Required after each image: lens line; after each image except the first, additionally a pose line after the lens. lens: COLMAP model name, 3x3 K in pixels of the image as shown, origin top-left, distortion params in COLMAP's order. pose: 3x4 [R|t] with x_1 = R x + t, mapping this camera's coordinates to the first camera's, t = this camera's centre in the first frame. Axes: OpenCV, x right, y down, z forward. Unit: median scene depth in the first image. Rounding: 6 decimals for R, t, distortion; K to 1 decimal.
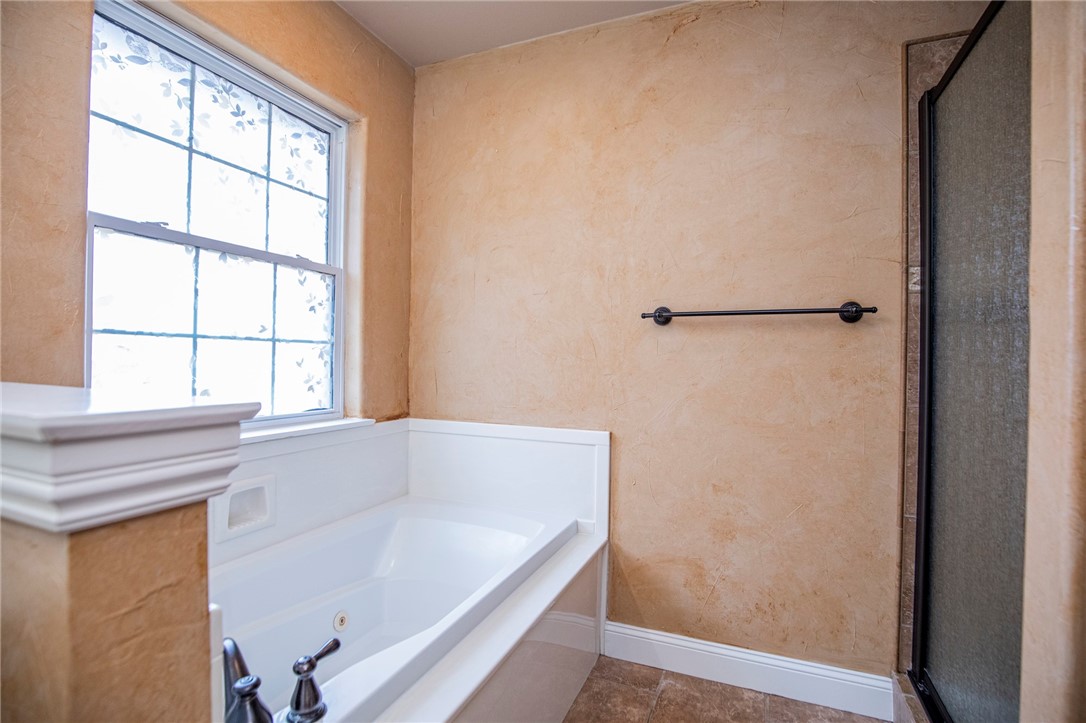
lens RADIAL K [[506.4, 0, 541.9], [0, 506.4, 361.9], [0, 0, 1]] dist [-0.029878, 0.003157]
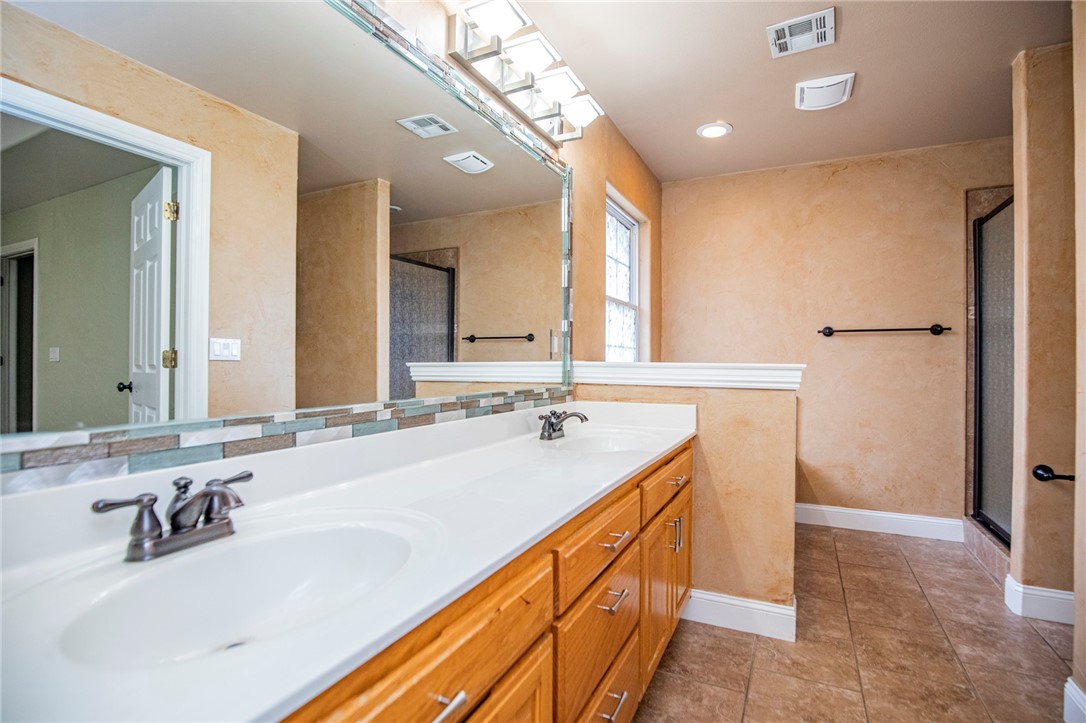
lens RADIAL K [[506.4, 0, 545.0], [0, 506.4, 360.4], [0, 0, 1]] dist [-0.029878, 0.003157]
pose [[0.998730, -0.009971, -0.049385, -0.774169], [0.009847, 0.999948, -0.002740, 0.009010], [0.049409, 0.002250, 0.998776, -0.959358]]
